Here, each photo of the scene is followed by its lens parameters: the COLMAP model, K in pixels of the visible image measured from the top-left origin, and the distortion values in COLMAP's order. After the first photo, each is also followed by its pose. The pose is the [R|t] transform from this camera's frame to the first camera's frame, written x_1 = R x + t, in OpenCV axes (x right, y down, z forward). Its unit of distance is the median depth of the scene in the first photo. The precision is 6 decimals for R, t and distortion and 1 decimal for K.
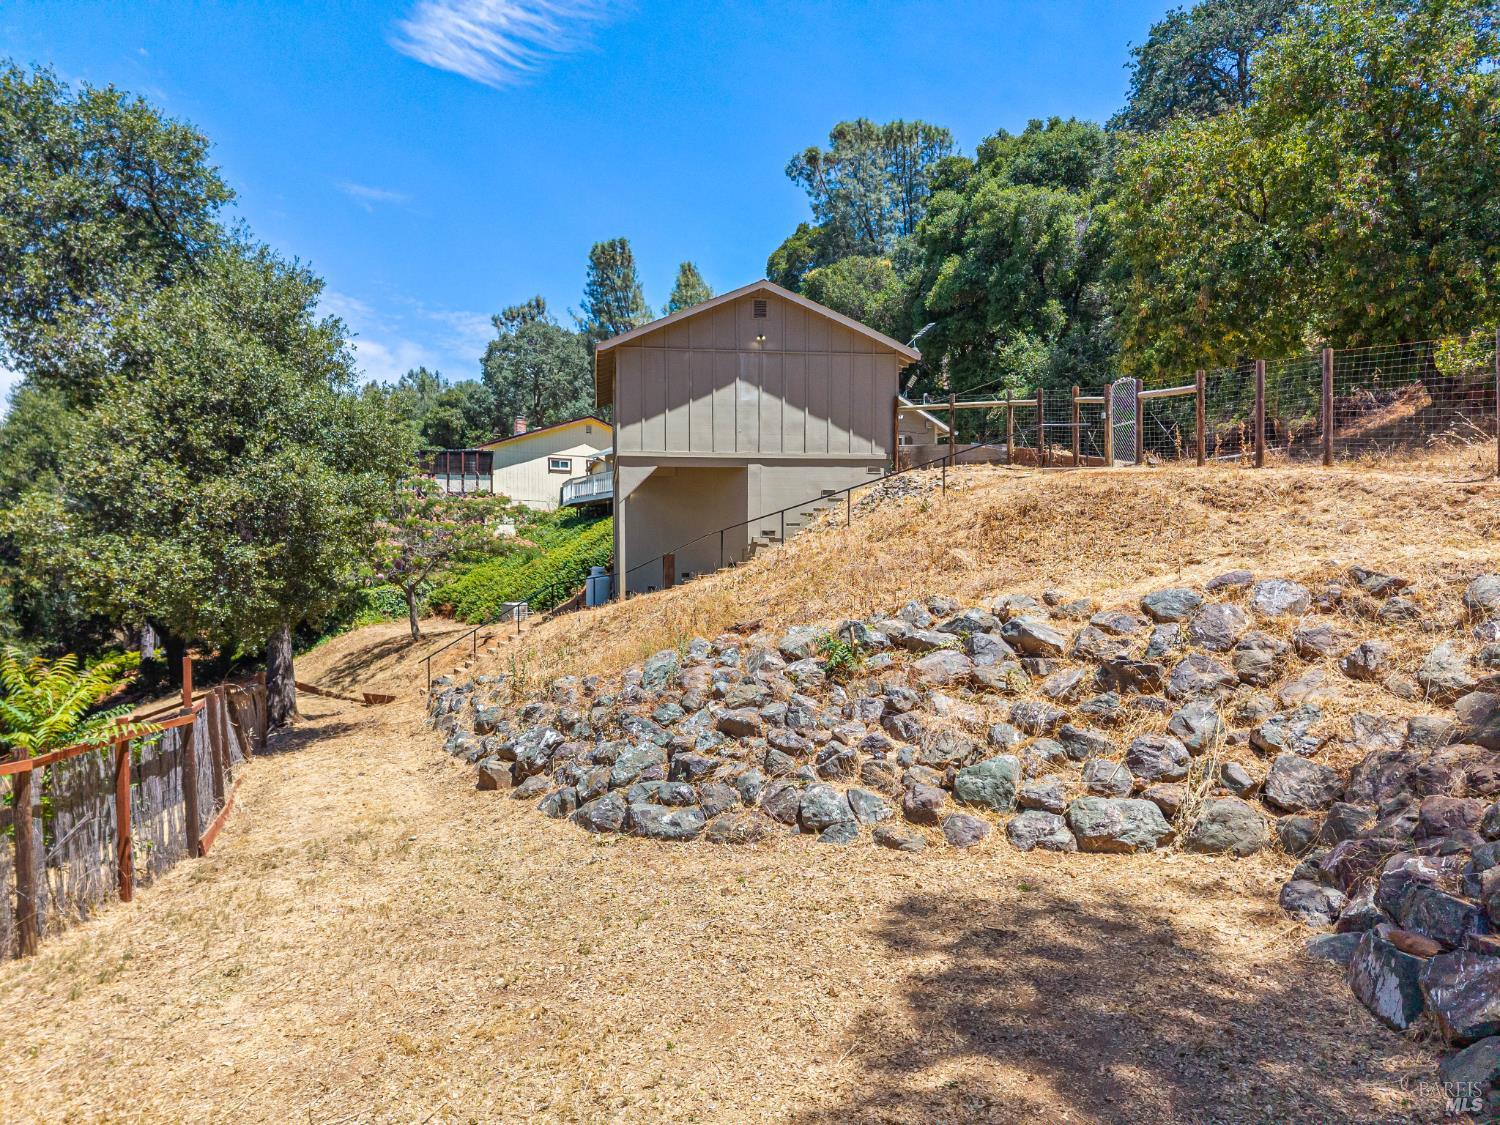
lens RADIAL K [[1050.3, 0, 723.7], [0, 1050.3, 561.6], [0, 0, 1]] dist [0.024484, -0.003321]
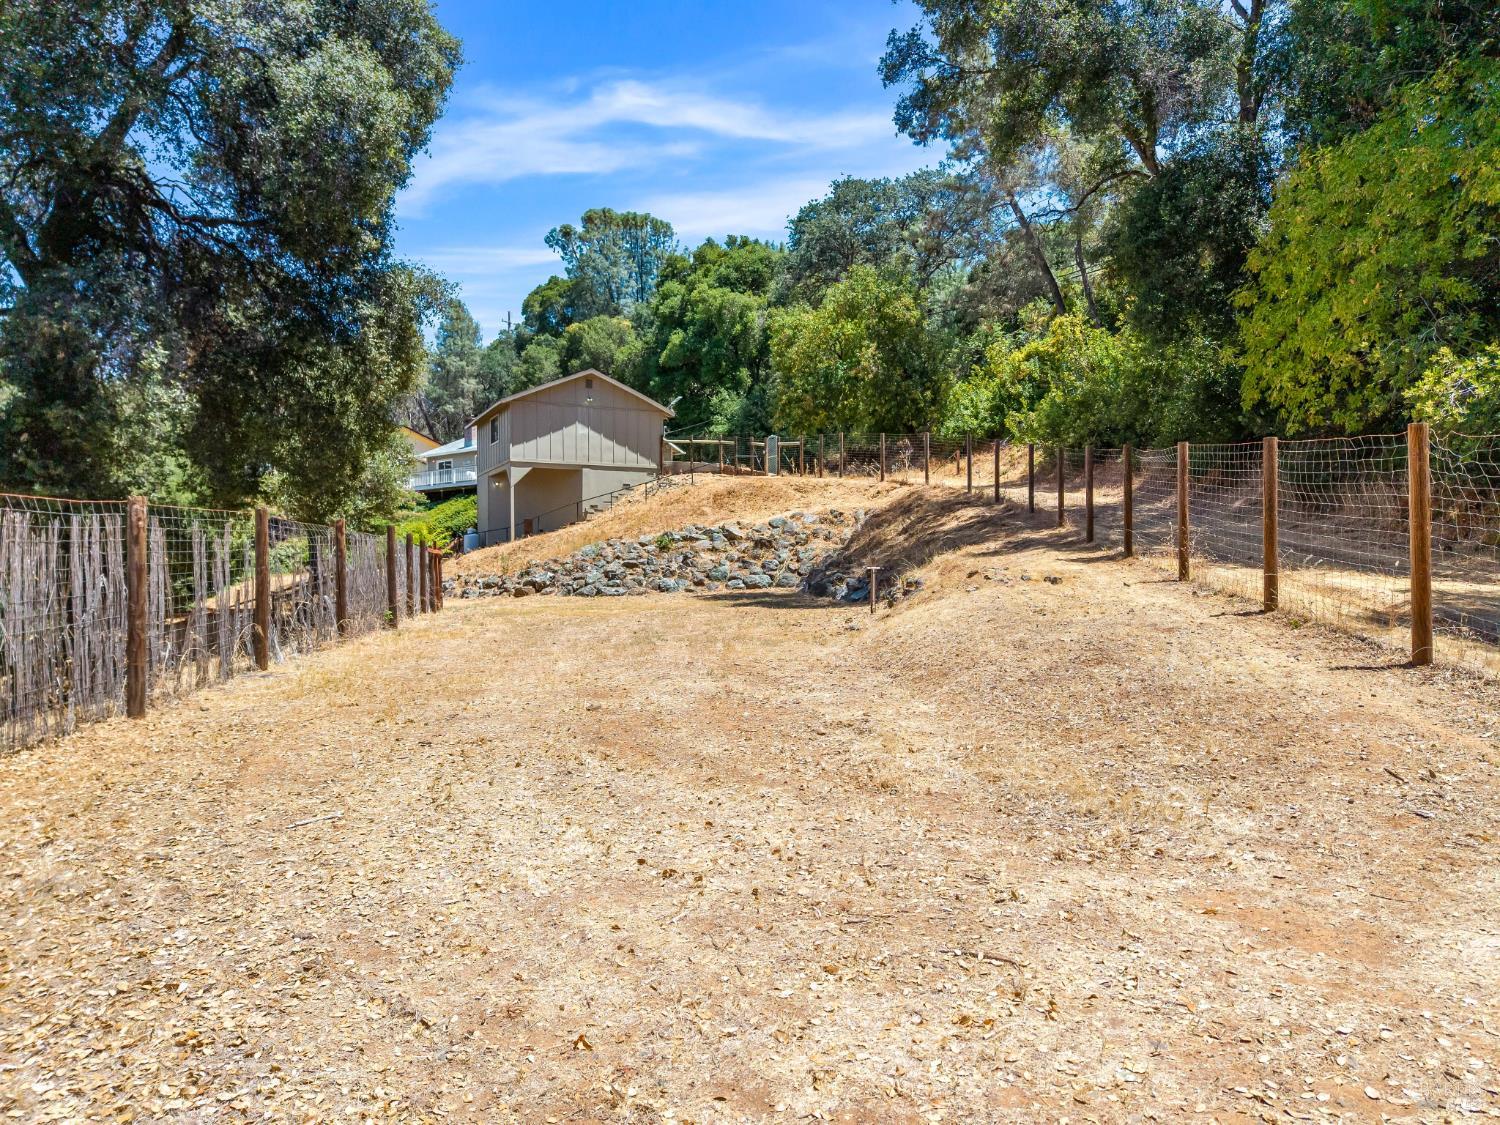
lens RADIAL K [[1031.0, 0, 750.0], [0, 1031.0, 562.5], [0, 0, 1]] dist [0.018152, -0.009621]
pose [[0.952987, 0.005778, 0.302955, -0.243281], [-0.004609, 0.999979, -0.004573, 0.077372], [-0.302975, 0.002961, 0.952994, -0.800659]]
